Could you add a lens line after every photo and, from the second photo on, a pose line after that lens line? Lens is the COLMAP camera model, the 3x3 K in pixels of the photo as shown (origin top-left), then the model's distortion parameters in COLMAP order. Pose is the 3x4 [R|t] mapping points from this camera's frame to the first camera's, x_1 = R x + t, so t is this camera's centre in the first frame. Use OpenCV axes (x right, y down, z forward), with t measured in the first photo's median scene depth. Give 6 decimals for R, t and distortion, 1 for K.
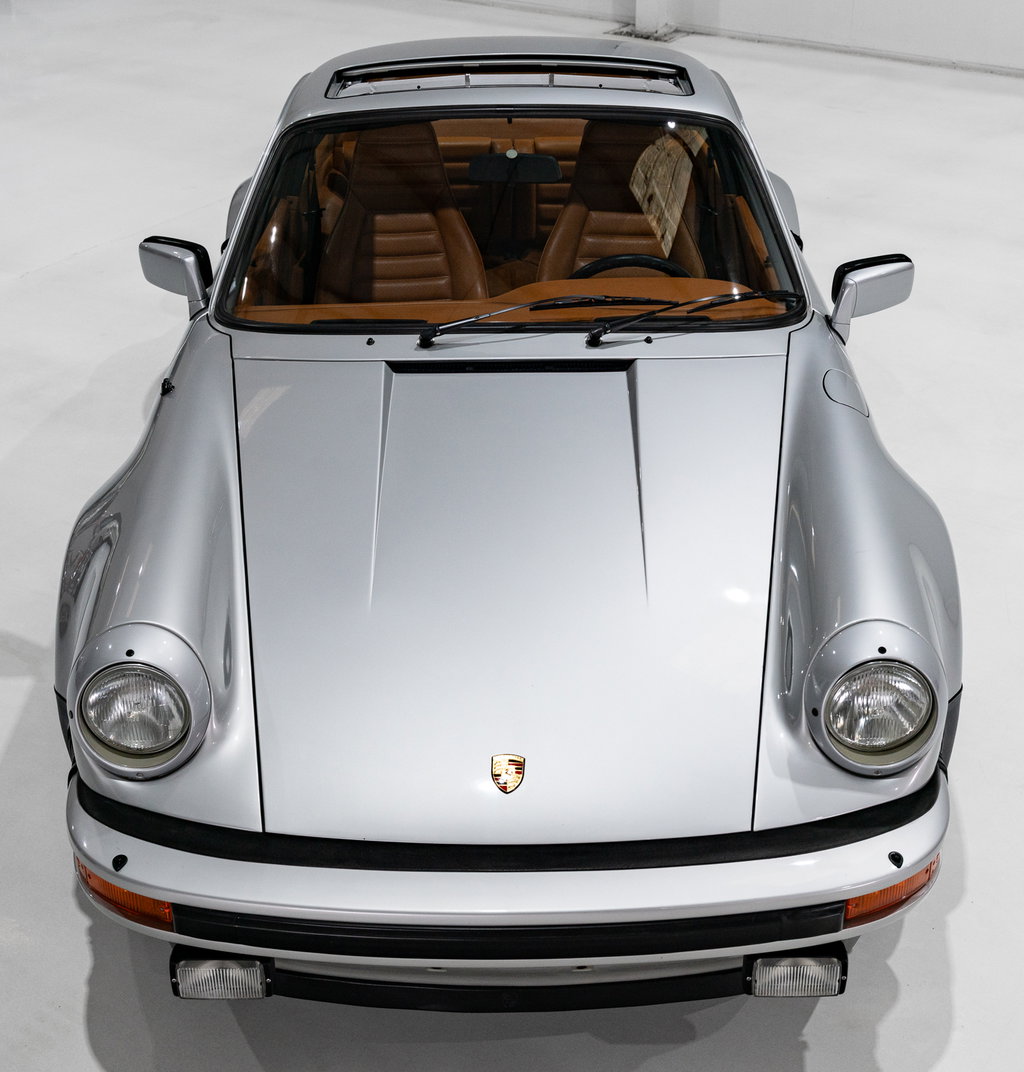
lens RADIAL K [[1609.3, 0, 511.8], [0, 1609.3, 538.3], [0, 0, 1]] dist [0.020199, 0.000000]
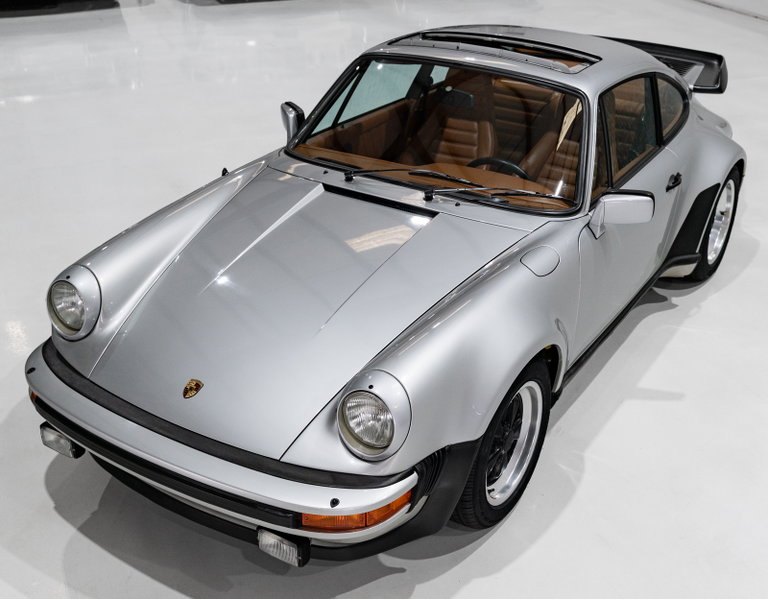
lens RADIAL K [[946.3, 0, 386.2], [0, 946.3, 301.3], [0, 0, 1]] dist [-0.003794, 0.000000]
pose [[0.846205, 0.269302, -0.459797, 0.511856], [-0.275433, 0.959734, 0.055210, -0.059022], [0.456151, 0.079924, 0.886306, 0.080787]]
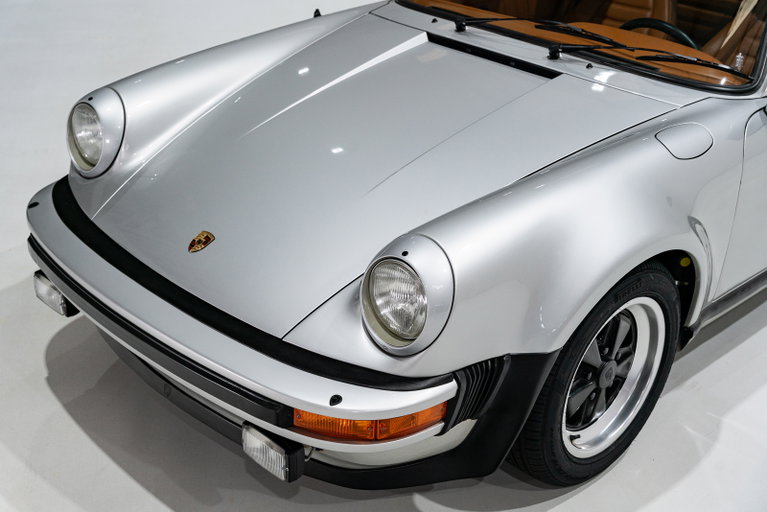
lens RADIAL K [[1041.5, 0, 387.8], [0, 1041.5, 252.7], [0, 0, 1]] dist [0.012150, 0.000000]
pose [[0.706149, 0.359696, -0.609895, 0.541490], [-0.380599, 0.919161, 0.101426, -0.007508], [0.597074, 0.160504, 0.785965, 0.259619]]
